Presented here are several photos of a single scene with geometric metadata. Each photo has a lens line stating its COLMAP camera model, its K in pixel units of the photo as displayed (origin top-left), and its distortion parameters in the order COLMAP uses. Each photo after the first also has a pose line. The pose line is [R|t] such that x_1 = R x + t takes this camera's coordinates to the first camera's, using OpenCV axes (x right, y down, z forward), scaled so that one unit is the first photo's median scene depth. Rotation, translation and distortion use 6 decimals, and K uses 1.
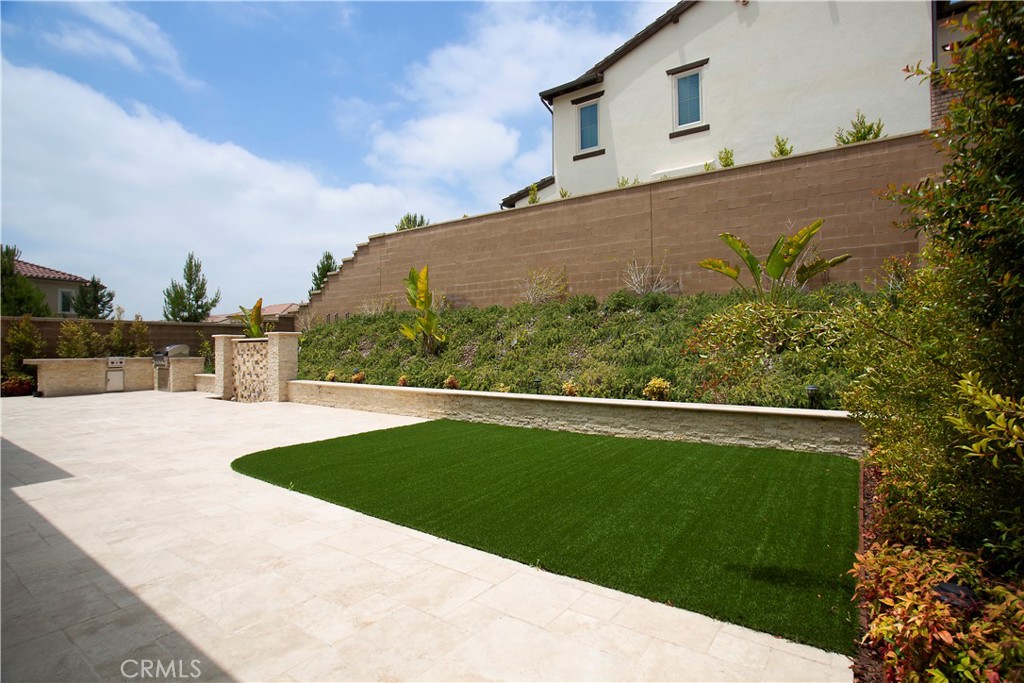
lens RADIAL K [[499.8, 0, 512.0], [0, 499.8, 341.5], [0, 0, 1]] dist [-0.058703, 0.029394]
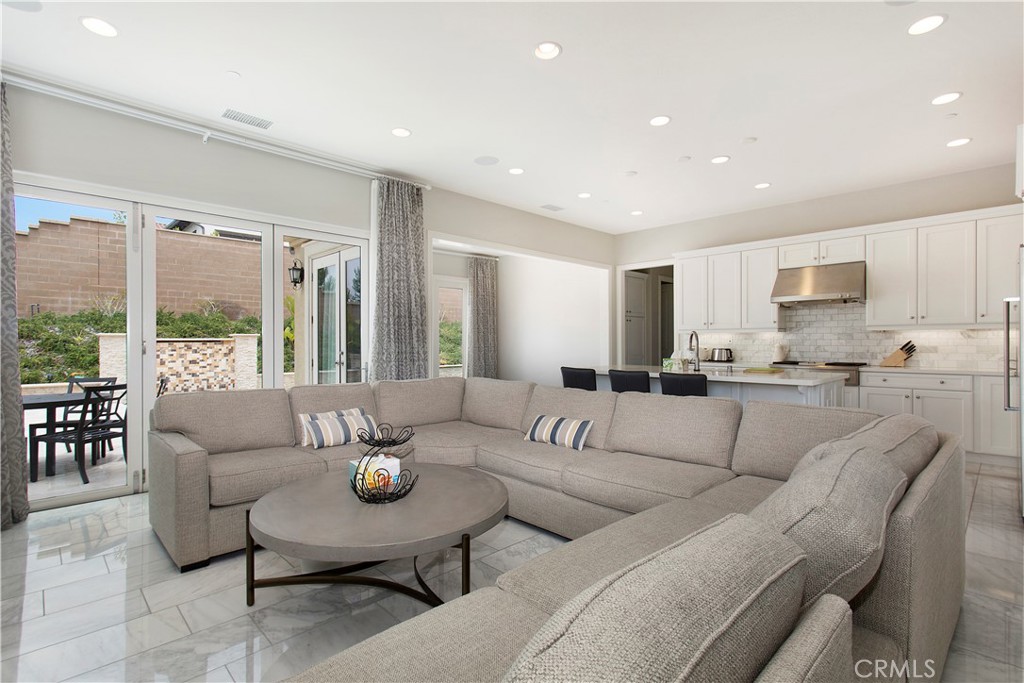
lens RADIAL K [[483.9, 0, 508.1], [0, 483.9, 343.0], [0, 0, 1]] dist [0.002061, 0.000548]
pose [[0.184396, 0.000455, 0.982852, -1.206285], [-0.005064, 0.999987, 0.000487, -0.000860], [-0.982839, -0.005067, 0.184396, 0.147838]]
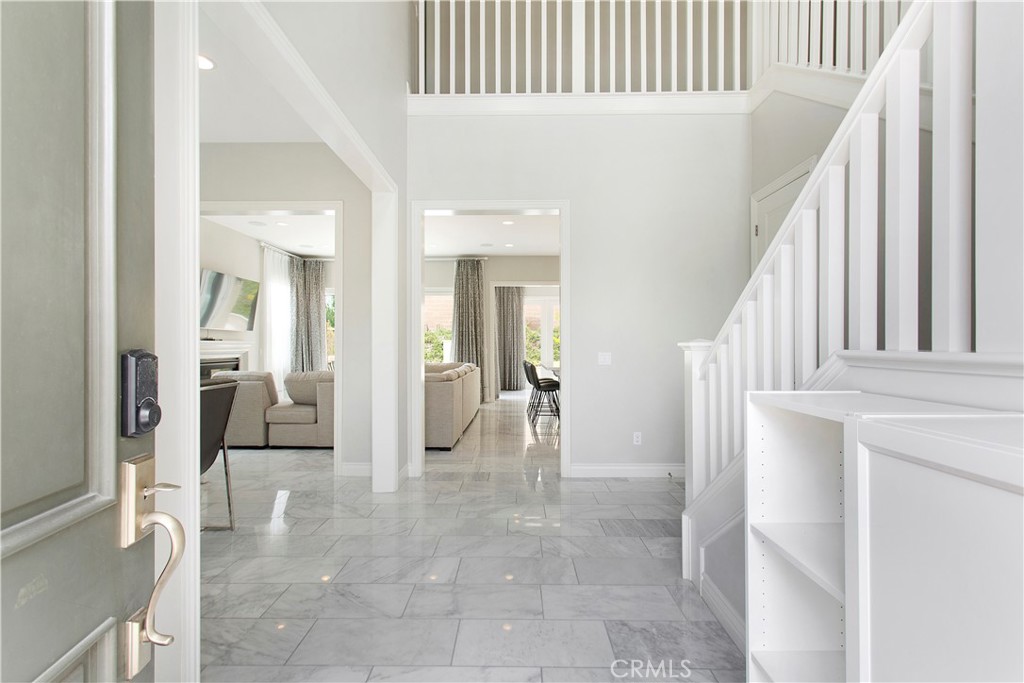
lens RADIAL K [[495.5, 0, 508.4], [0, 495.5, 354.0], [0, 0, 1]] dist [0.005566, 0.000472]
pose [[0.829210, -0.005549, 0.558909, -1.211698], [-0.005609, 0.999818, 0.018248, 0.000332], [-0.558909, -0.018267, 0.829028, -0.373486]]
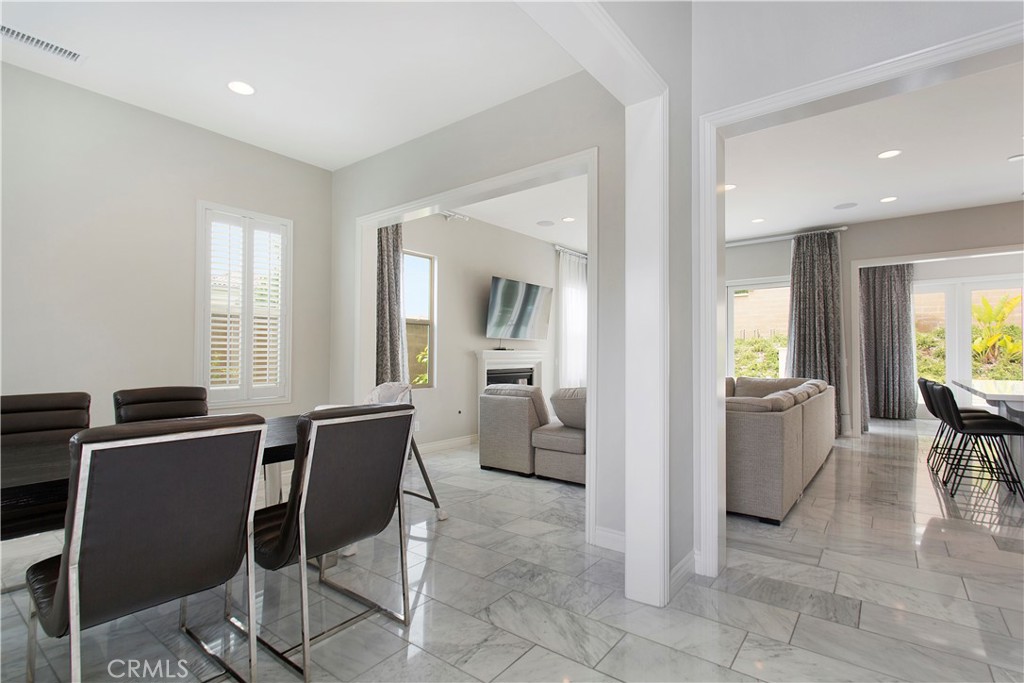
lens RADIAL K [[495.5, 0, 508.4], [0, 495.5, 354.0], [0, 0, 1]] dist [0.005566, 0.000472]
pose [[0.999064, -0.000238, -0.043264, -1.147115], [0.000248, 1.000000, 0.000227, 0.001105], [0.043264, -0.000237, 0.999064, -0.262841]]
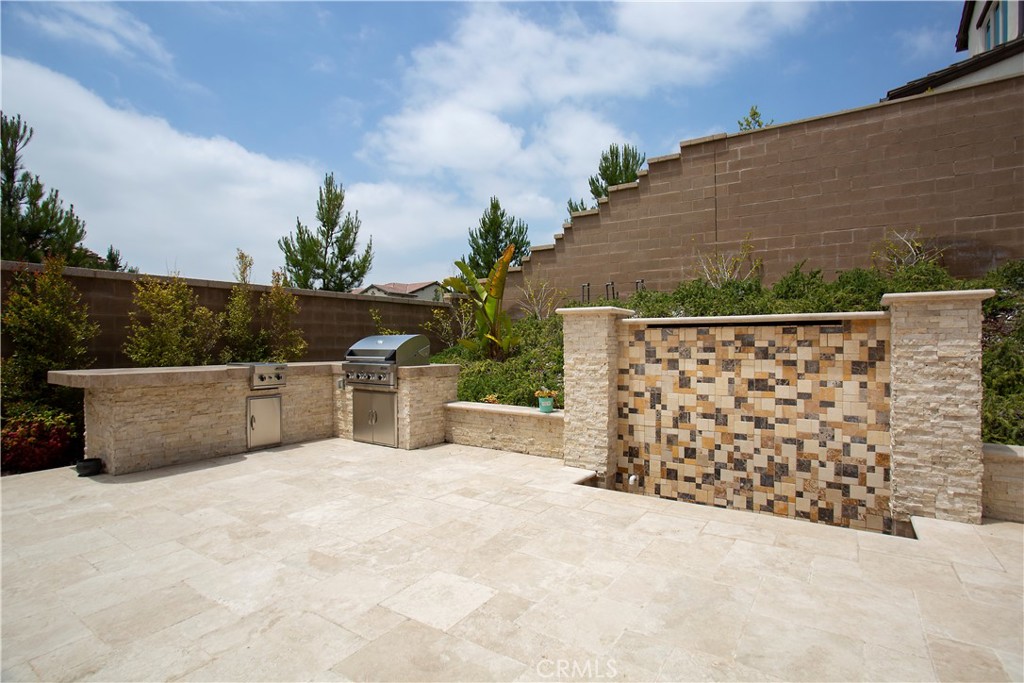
lens RADIAL K [[508.6, 0, 516.5], [0, 508.6, 330.8], [0, 0, 1]] dist [-0.052207, 0.027580]
pose [[0.999642, 0.006102, 0.026069, -0.607629], [-0.005692, 0.999859, -0.015768, 0.009377], [-0.026162, 0.015614, 0.999536, 0.561686]]
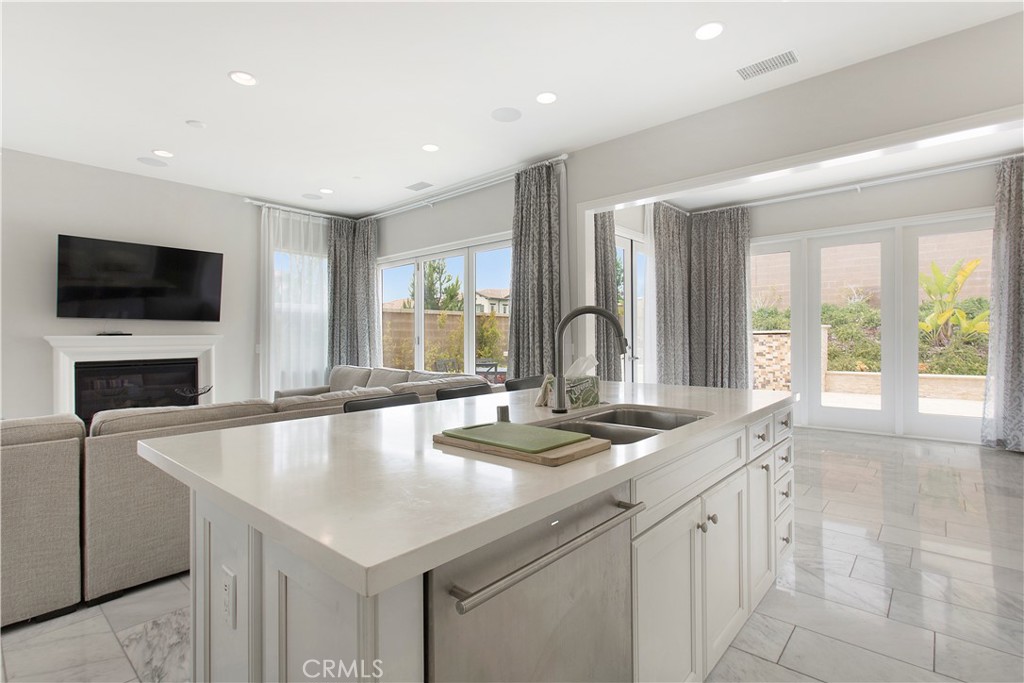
lens RADIAL K [[483.9, 0, 508.1], [0, 483.9, 343.0], [0, 0, 1]] dist [0.002061, 0.000548]
pose [[0.992432, -0.004587, -0.122709, -0.802572], [0.006501, 0.999863, 0.015205, -0.000458], [0.122622, -0.015887, 0.992326, -0.076519]]
